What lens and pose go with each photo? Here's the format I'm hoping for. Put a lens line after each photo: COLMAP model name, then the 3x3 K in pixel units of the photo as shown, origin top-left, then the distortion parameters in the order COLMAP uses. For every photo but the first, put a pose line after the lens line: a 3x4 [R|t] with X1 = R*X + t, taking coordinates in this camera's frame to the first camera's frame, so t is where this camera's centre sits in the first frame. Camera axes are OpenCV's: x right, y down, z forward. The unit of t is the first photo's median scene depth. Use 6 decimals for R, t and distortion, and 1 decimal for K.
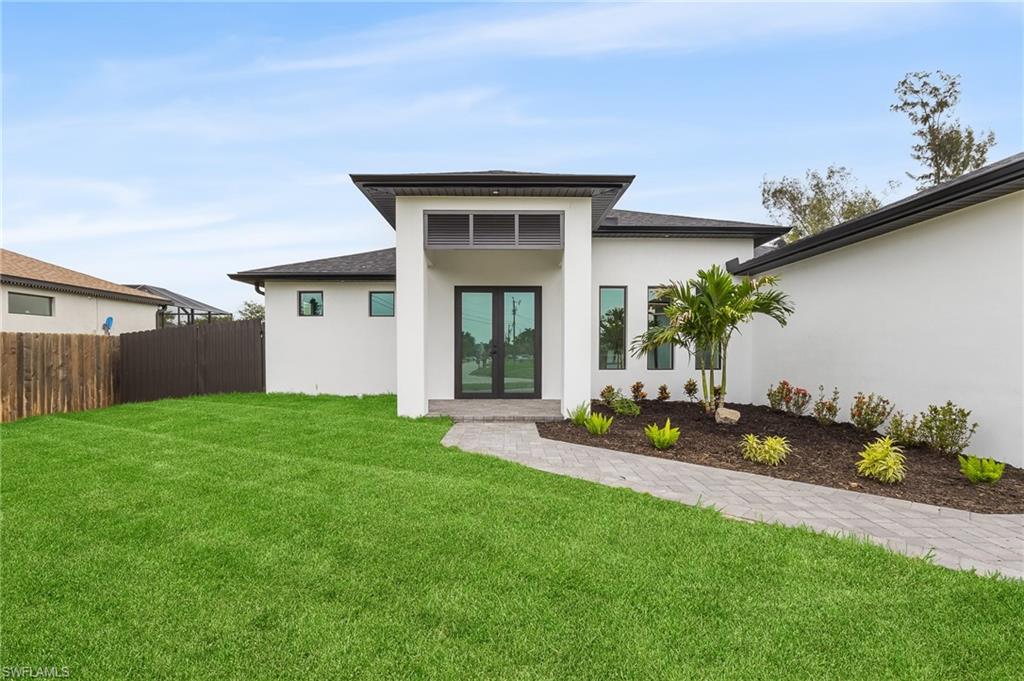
lens RADIAL K [[483.1, 0, 504.7], [0, 483.1, 360.9], [0, 0, 1]] dist [0.008443, -0.000837]
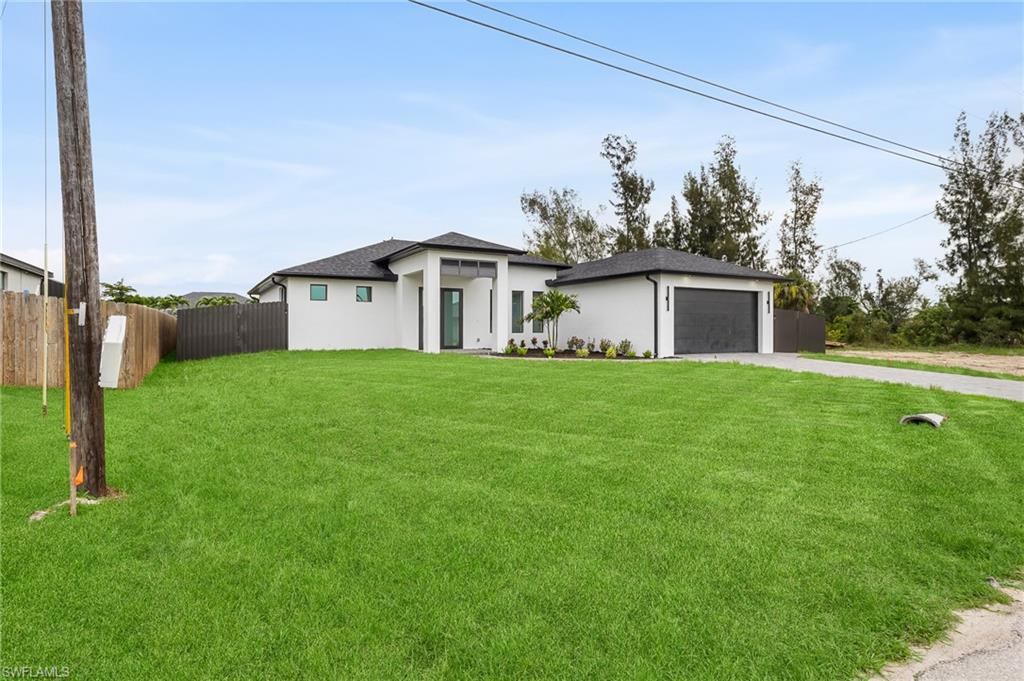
lens RADIAL K [[545.5, 0, 513.4], [0, 545.5, 335.6], [0, 0, 1]] dist [0.003893, 0.000861]
pose [[0.868602, -0.007830, 0.495449, -0.227659], [0.009754, 0.999952, -0.001296, 0.009130], [-0.495415, 0.005958, 0.868636, -0.263872]]
